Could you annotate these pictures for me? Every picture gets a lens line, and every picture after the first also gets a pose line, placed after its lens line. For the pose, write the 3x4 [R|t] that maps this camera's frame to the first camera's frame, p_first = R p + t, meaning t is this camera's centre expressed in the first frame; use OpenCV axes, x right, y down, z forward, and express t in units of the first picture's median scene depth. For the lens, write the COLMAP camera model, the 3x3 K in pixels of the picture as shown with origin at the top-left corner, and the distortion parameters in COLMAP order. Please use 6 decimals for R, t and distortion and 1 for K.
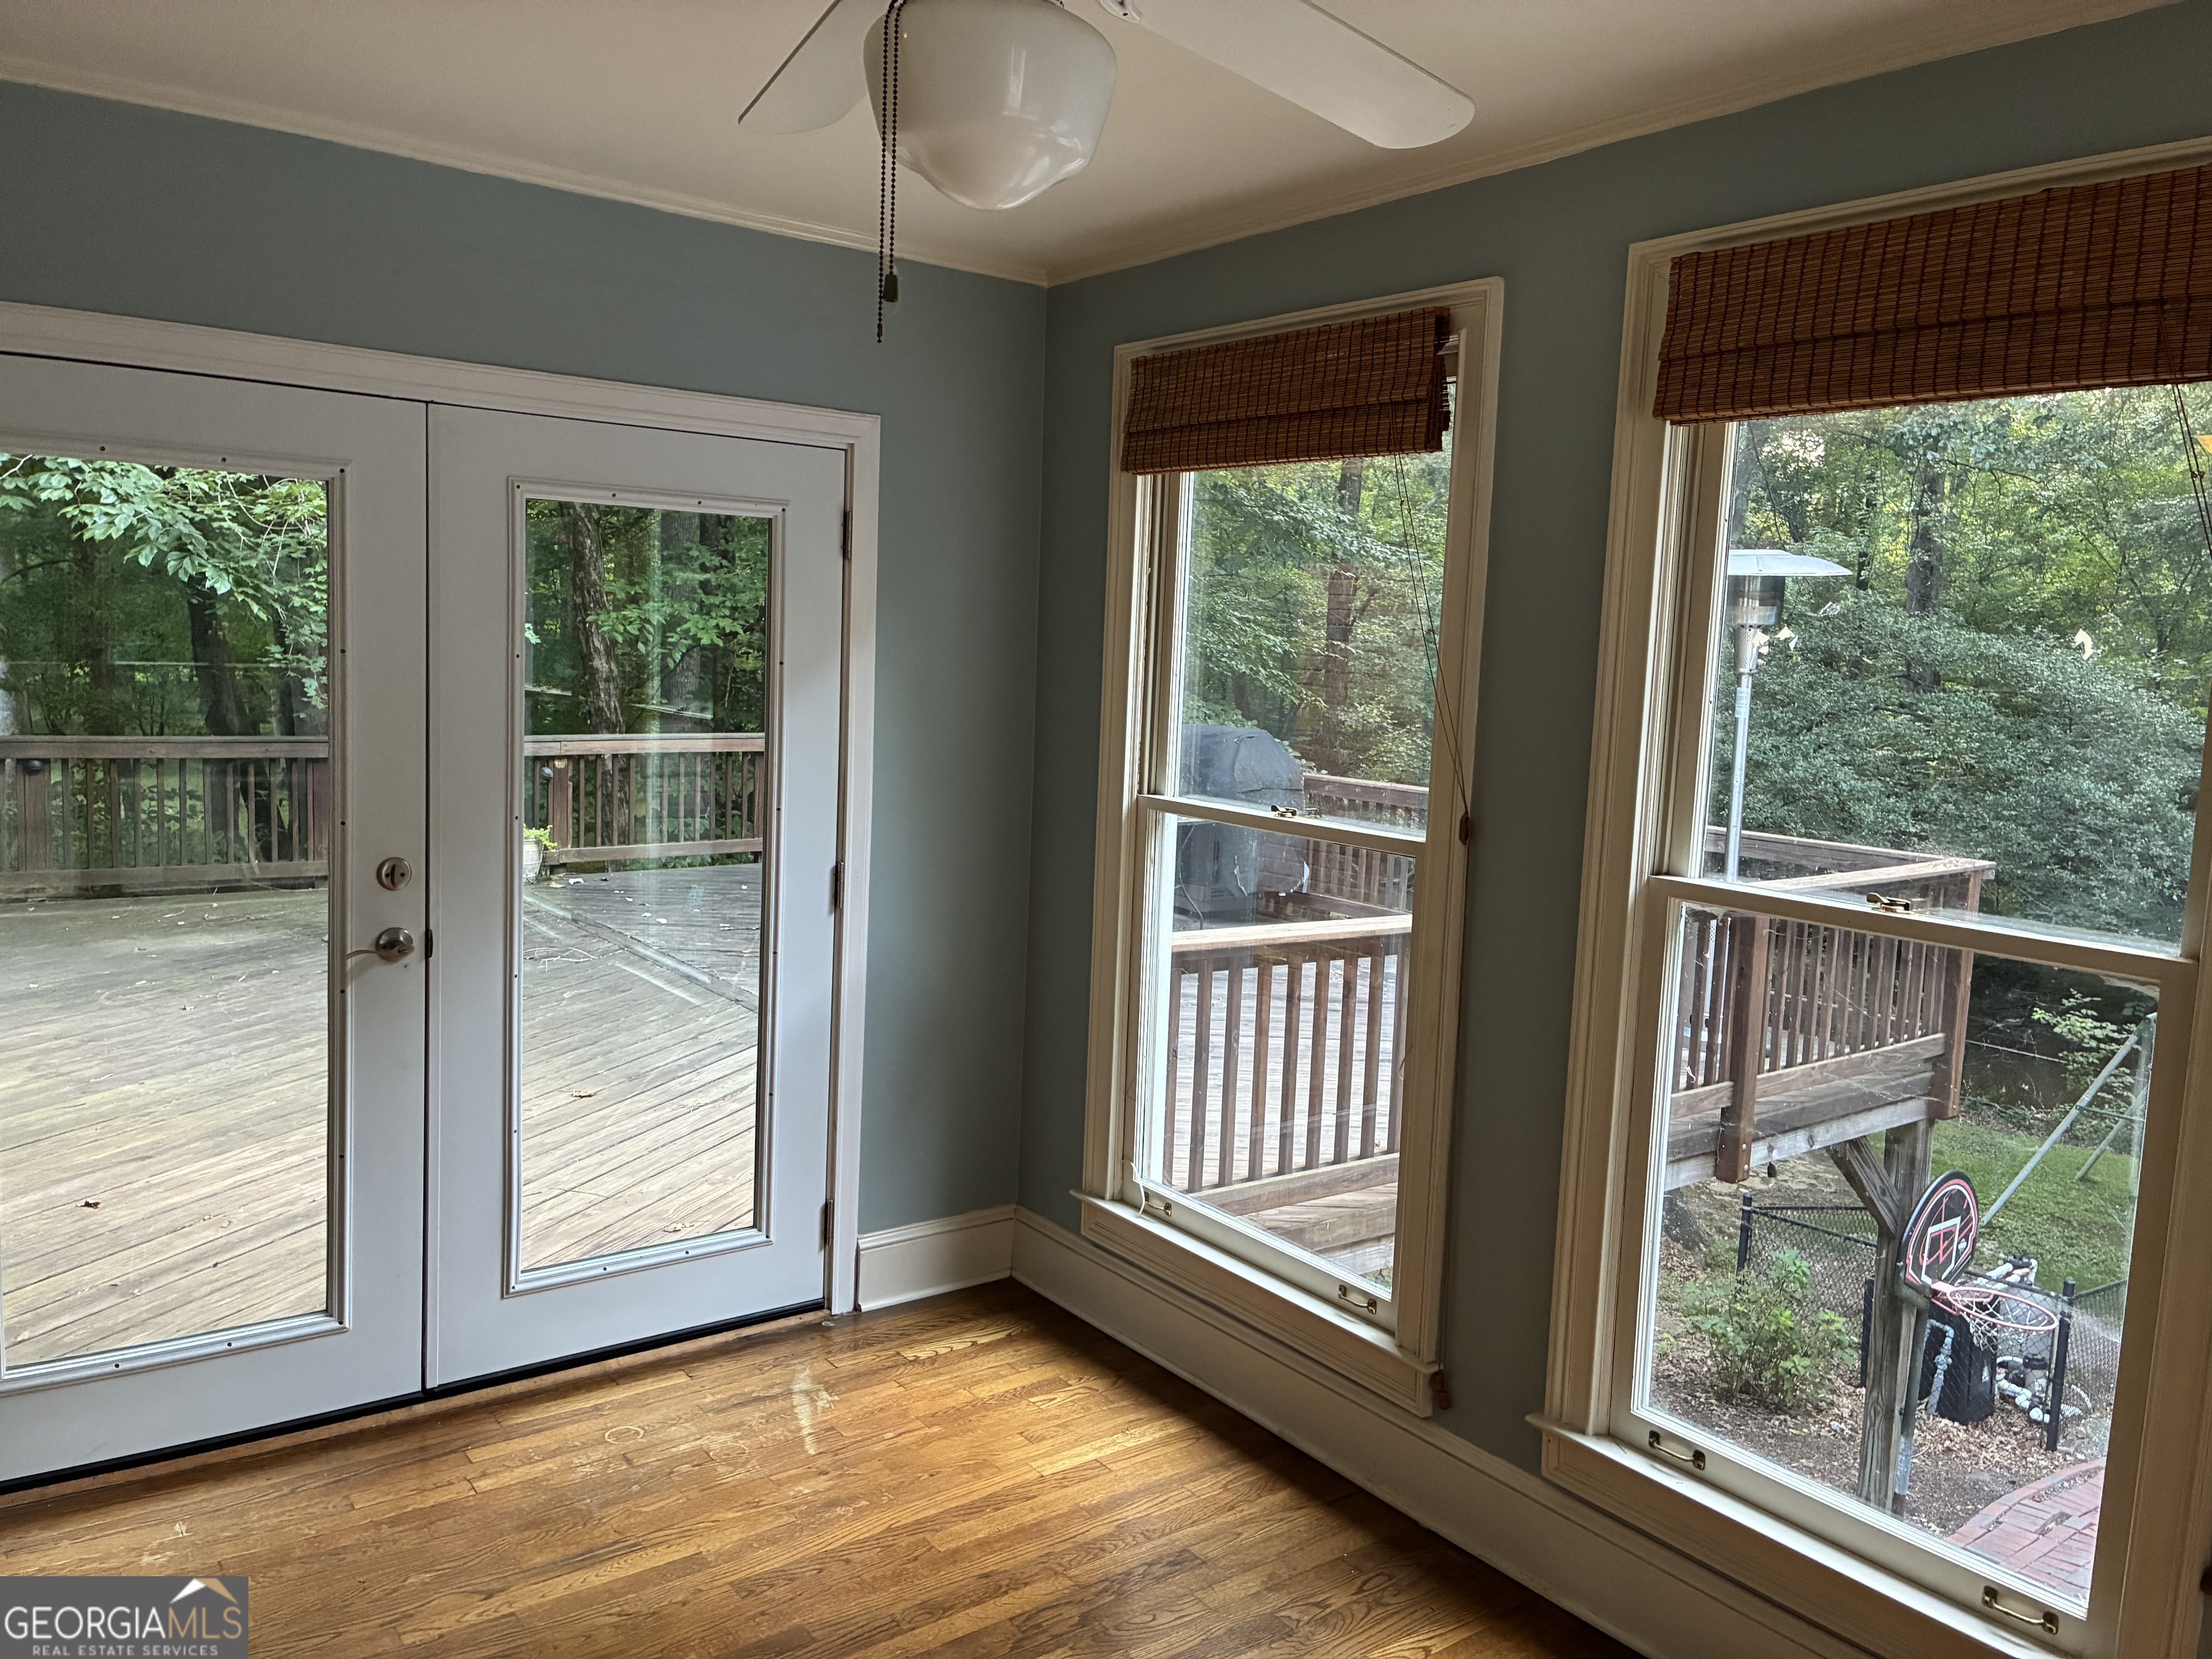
lens RADIAL K [[1668.8, 0, 1107.3], [0, 1668.8, 813.4], [0, 0, 1]] dist [0.155078, -0.195423]
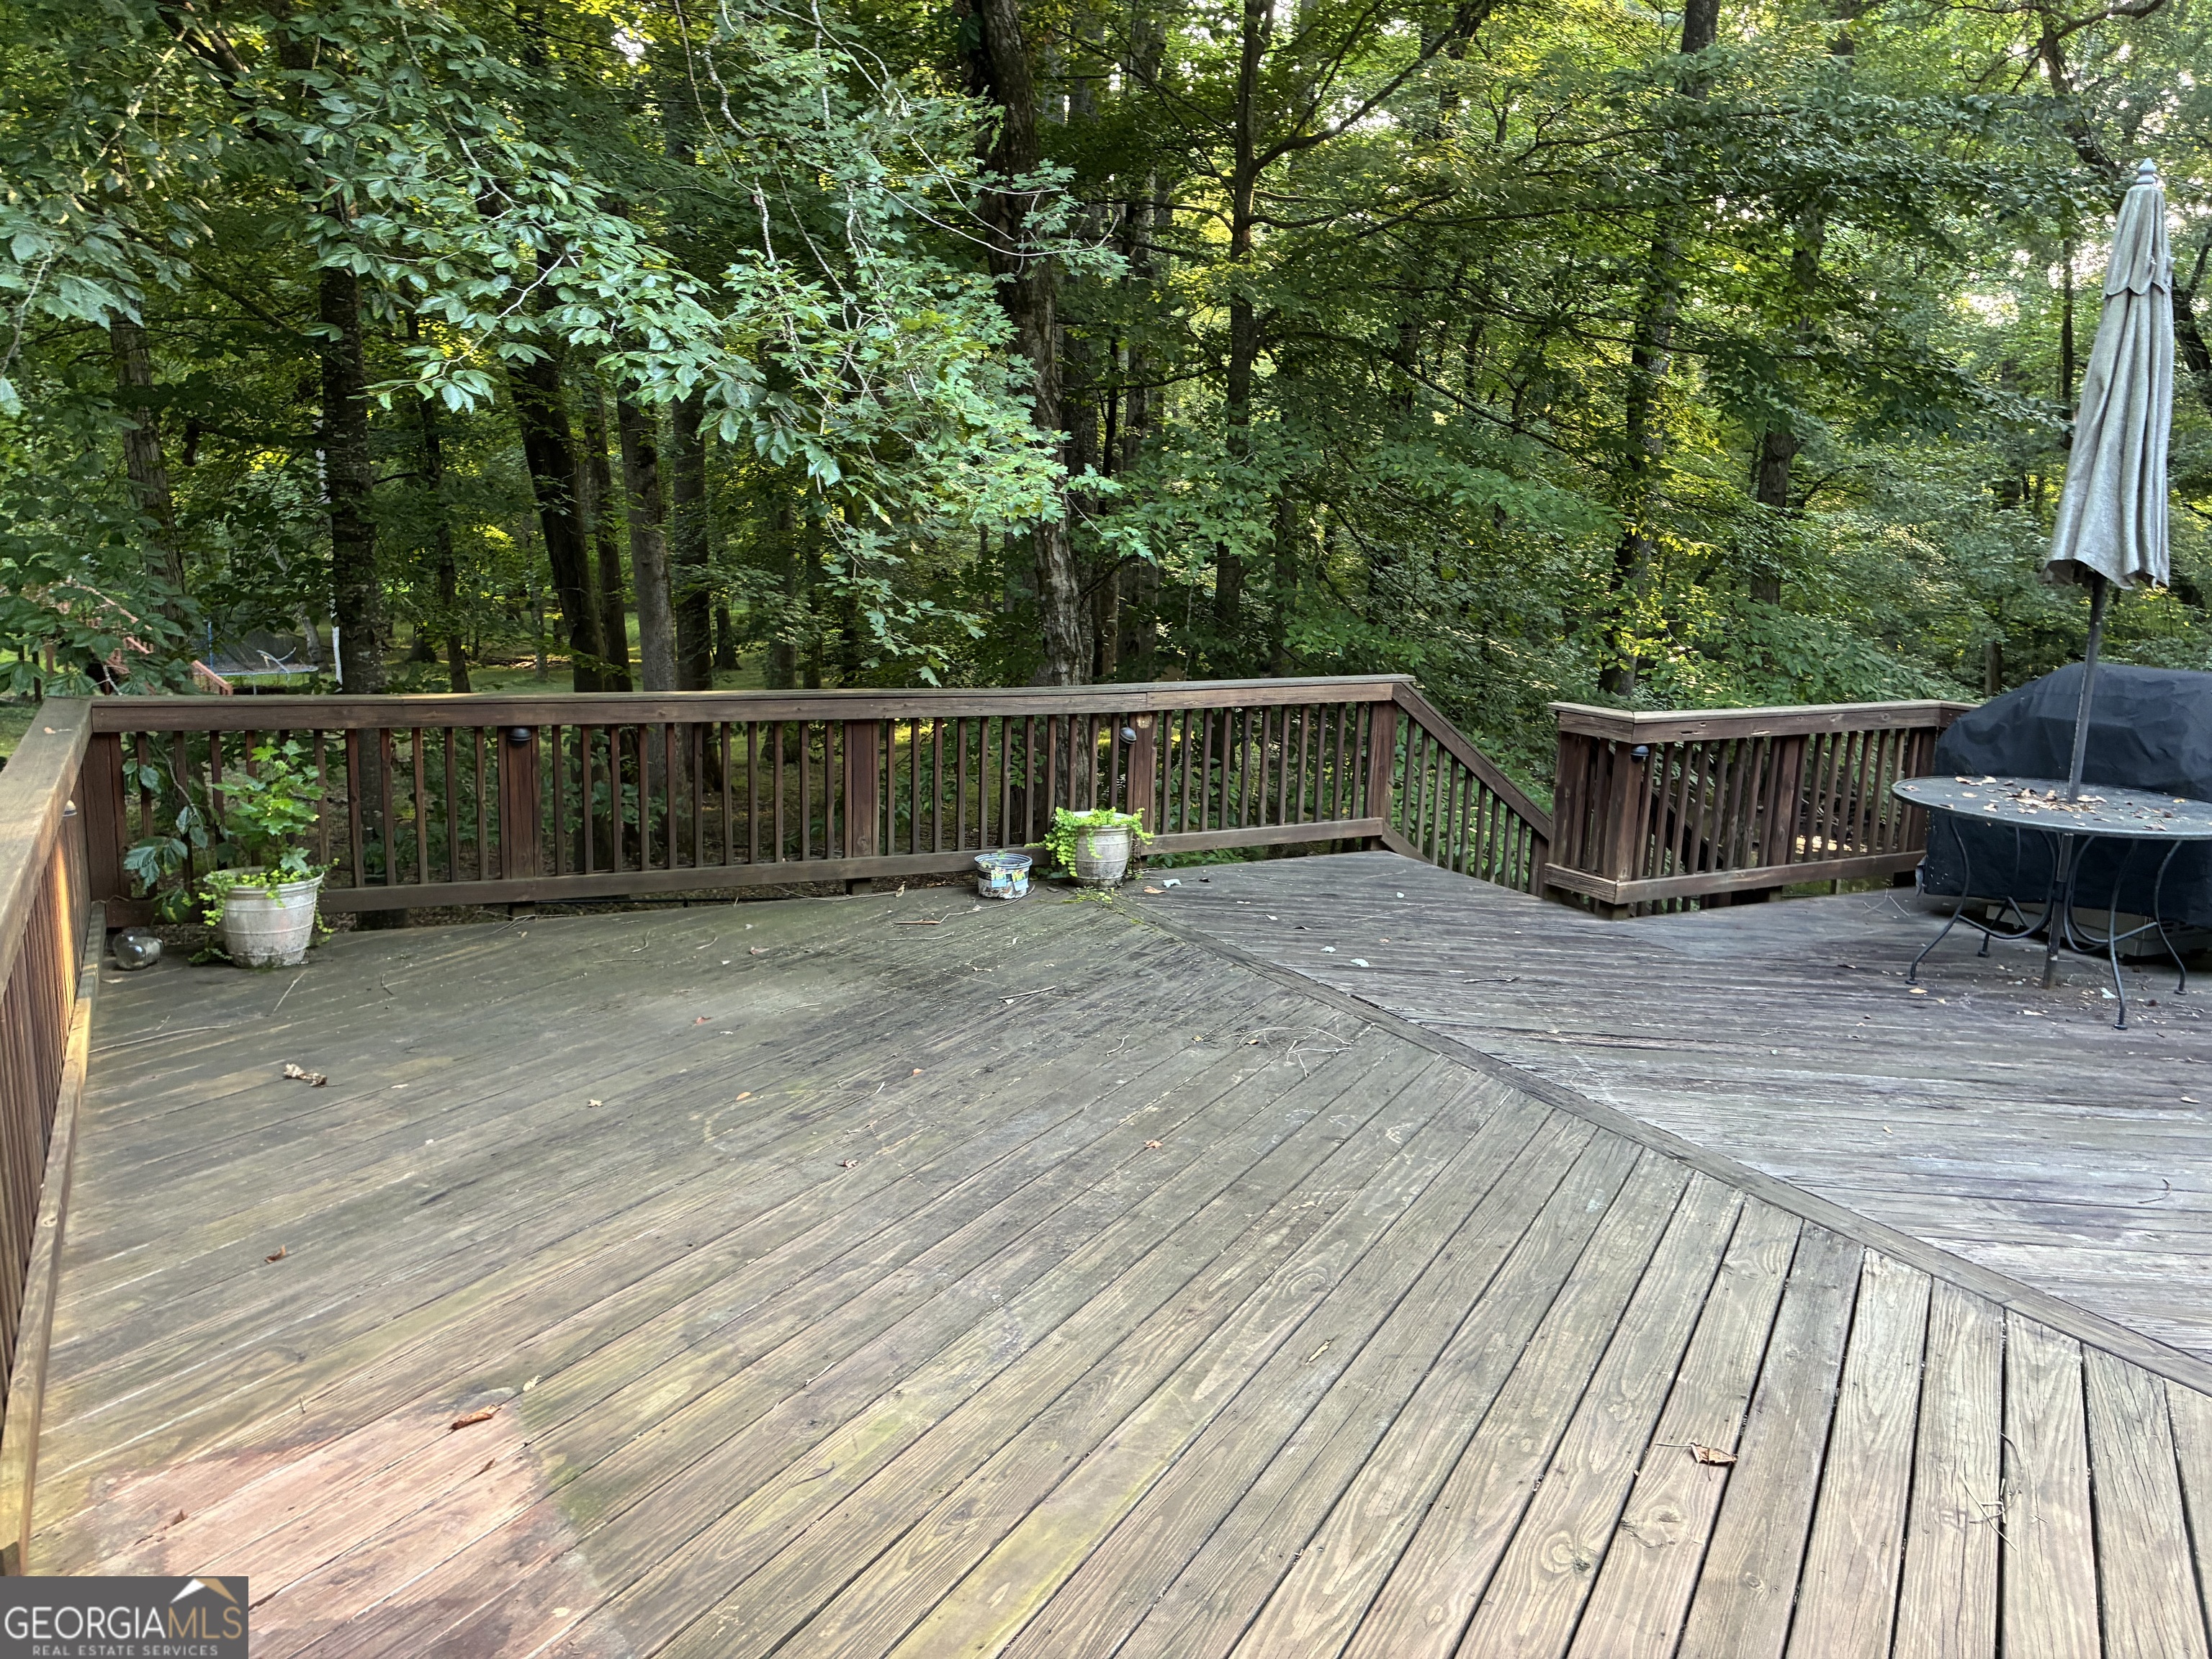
lens RADIAL K [[1683.1, 0, 1106.0], [0, 1683.1, 829.5], [0, 0, 1]] dist [0.014408, -0.004304]
pose [[0.990378, 0.012752, -0.137800, -0.320962], [-0.004056, 0.997992, 0.063204, -0.039055], [0.138330, -0.062037, 0.988441, 0.375687]]
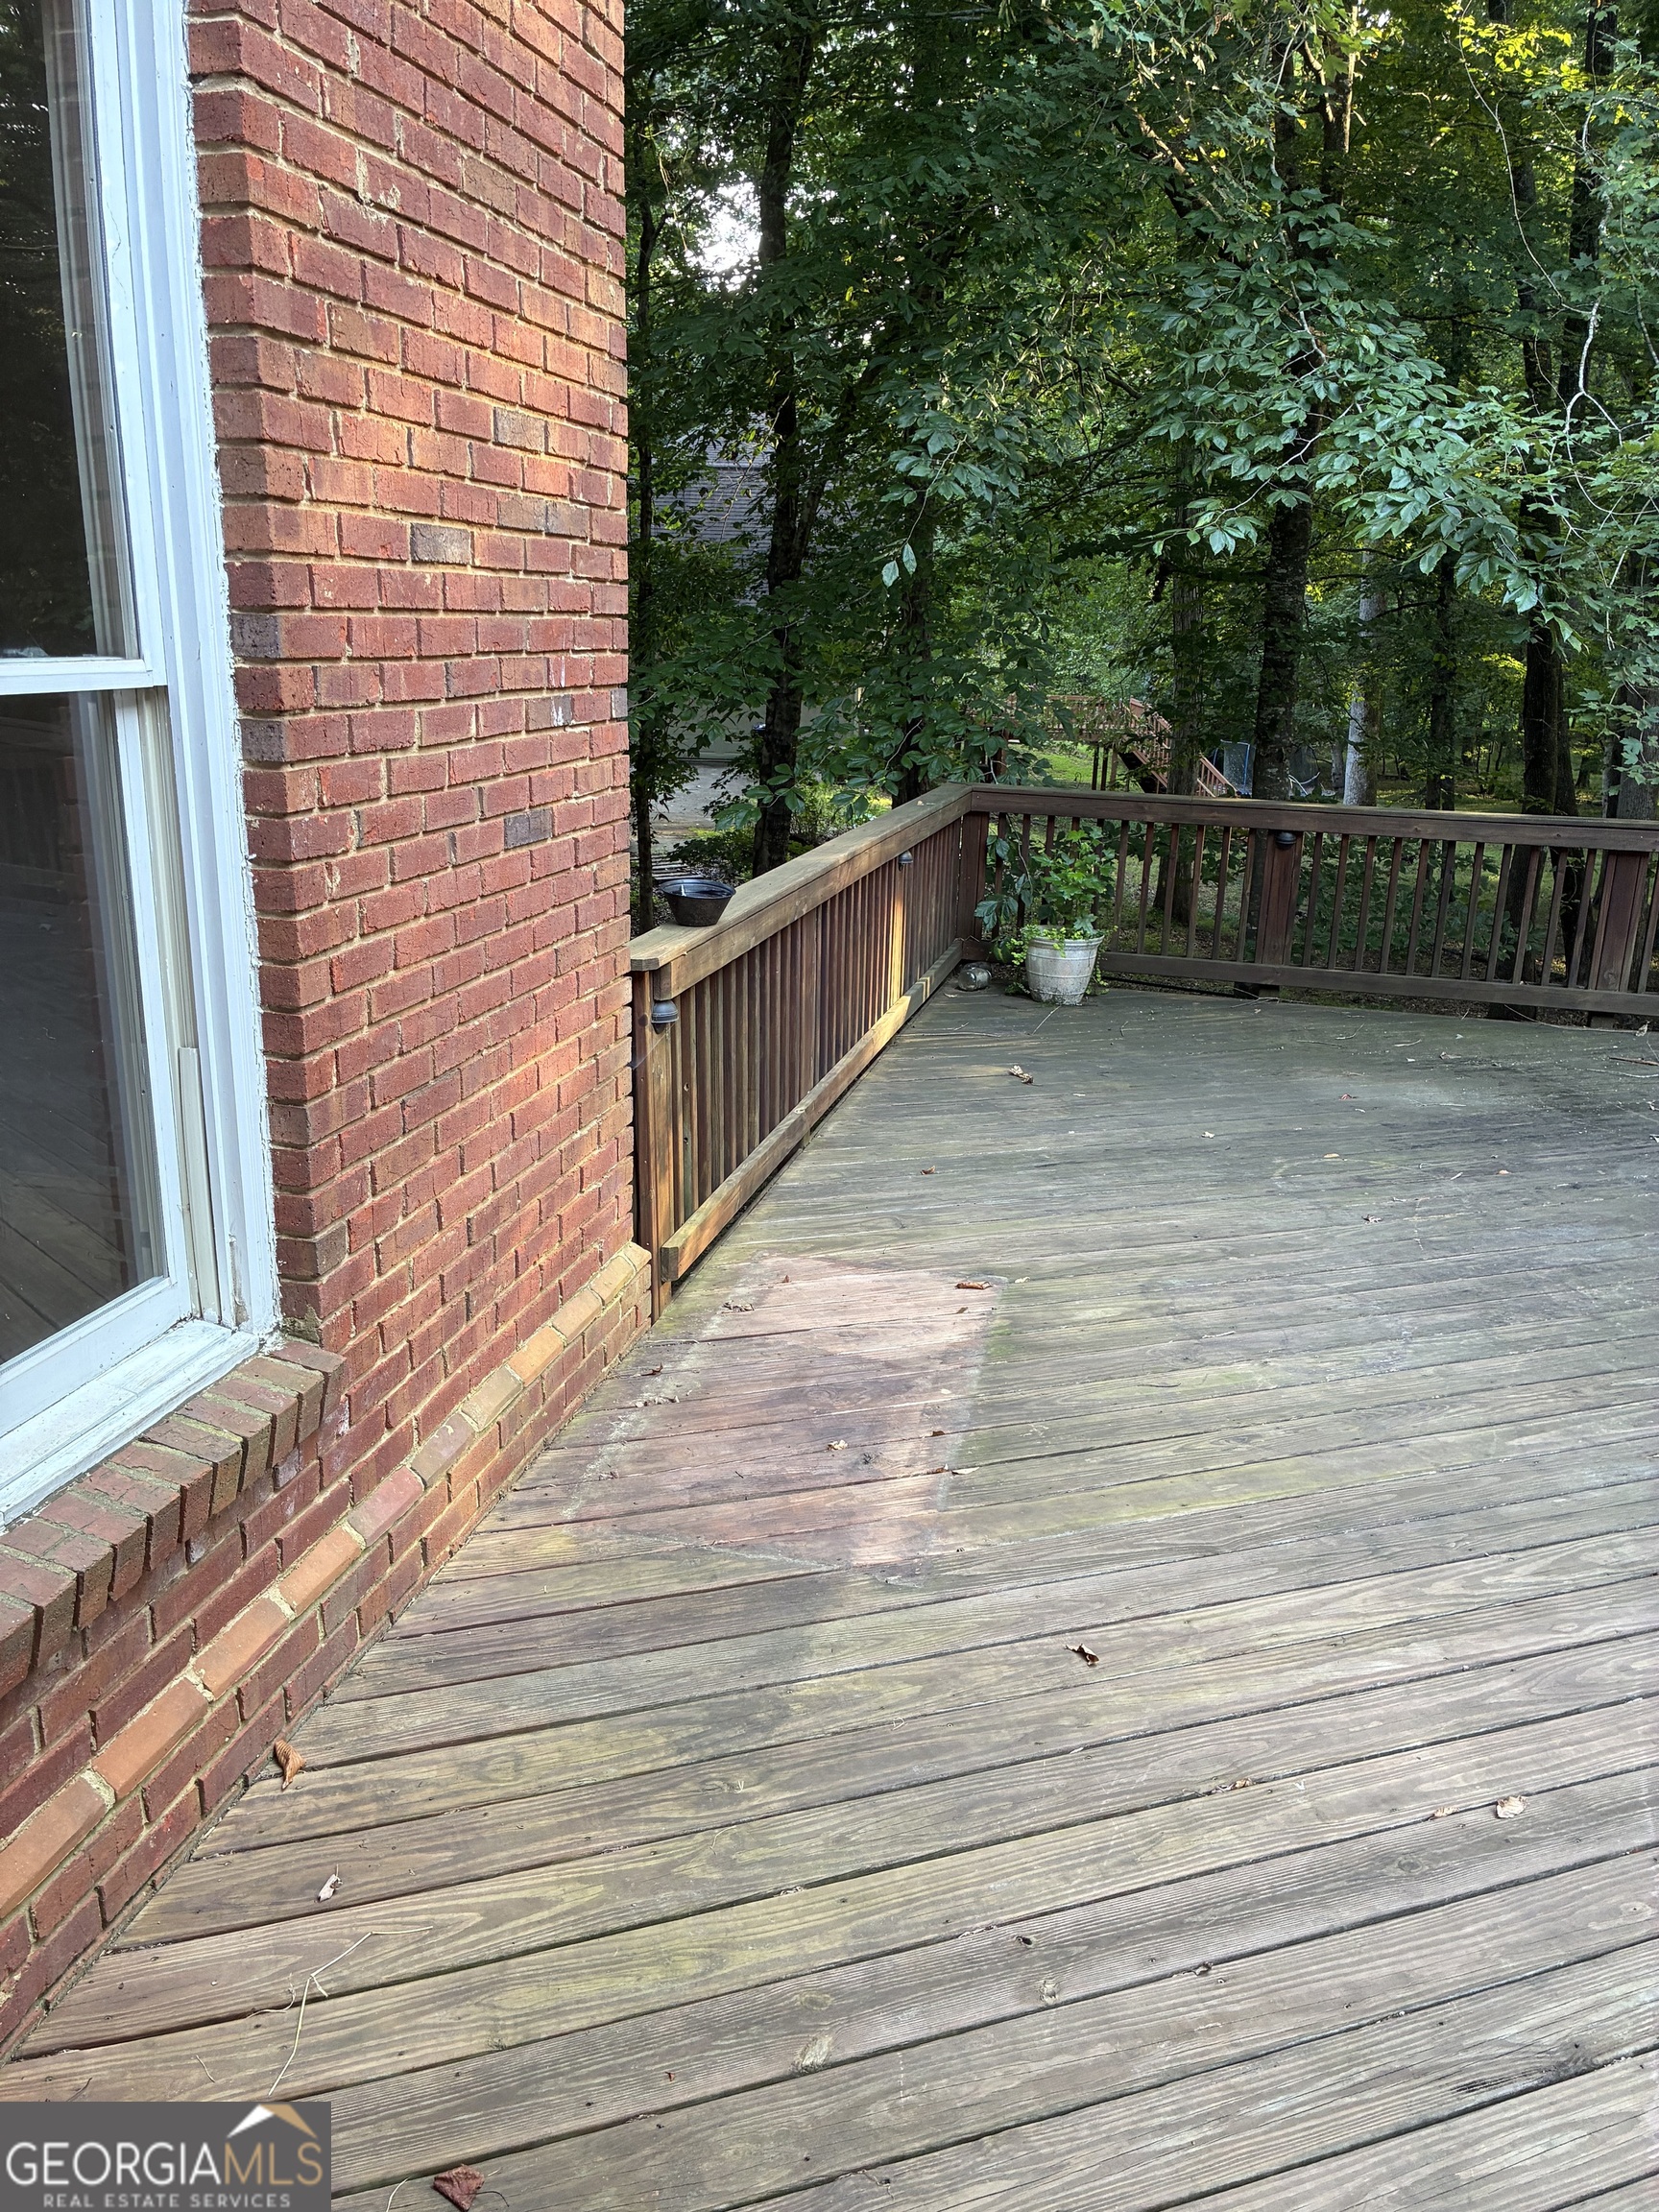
lens RADIAL K [[1683.1, 0, 802.7], [0, 1683.1, 1121.2], [0, 0, 1]] dist [0.014408, -0.004304]
pose [[0.630202, 0.197483, -0.750897, -0.151531], [-0.083421, 0.978737, 0.187391, -0.031713], [0.771937, -0.055454, 0.633276, 0.340042]]
